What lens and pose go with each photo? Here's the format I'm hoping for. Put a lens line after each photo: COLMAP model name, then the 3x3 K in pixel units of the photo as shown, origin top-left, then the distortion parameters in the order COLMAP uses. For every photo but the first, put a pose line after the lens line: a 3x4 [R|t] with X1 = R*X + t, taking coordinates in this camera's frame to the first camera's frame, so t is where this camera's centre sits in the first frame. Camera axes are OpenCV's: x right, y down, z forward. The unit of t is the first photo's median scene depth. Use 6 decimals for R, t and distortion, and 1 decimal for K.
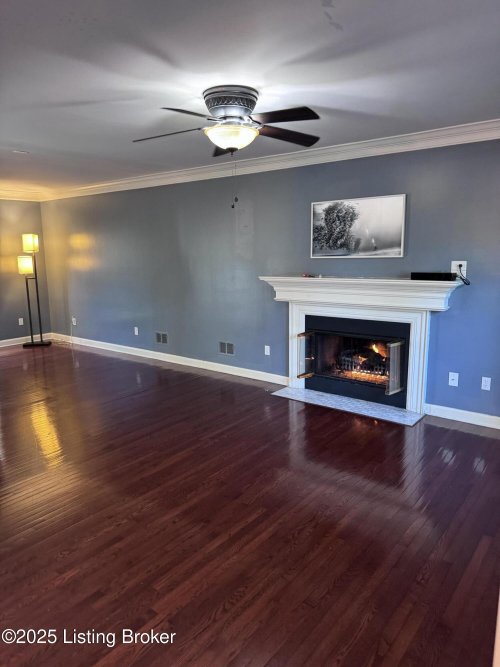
lens RADIAL K [[468.5, 0, 250.6], [0, 468.5, 333.2], [0, 0, 1]] dist [0.041933, -0.044288]
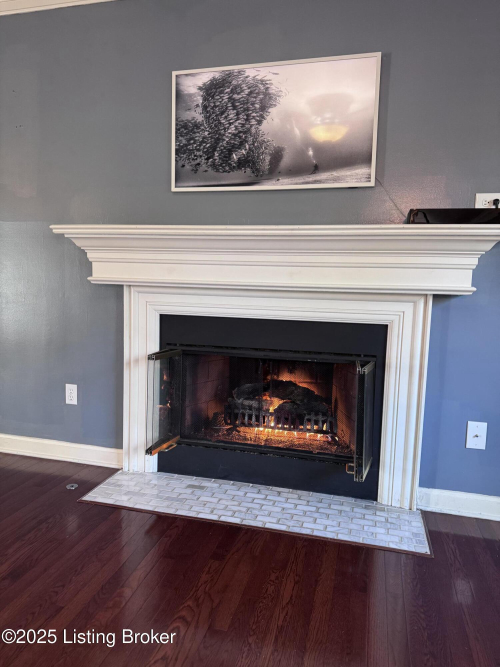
lens RADIAL K [[468.5, 0, 245.7], [0, 468.5, 319.1], [0, 0, 1]] dist [0.041933, -0.044288]
pose [[0.918313, -0.002285, 0.395849, 0.010775], [0.035979, 0.996326, -0.077715, 0.005789], [-0.394217, 0.085609, 0.915021, 0.566291]]
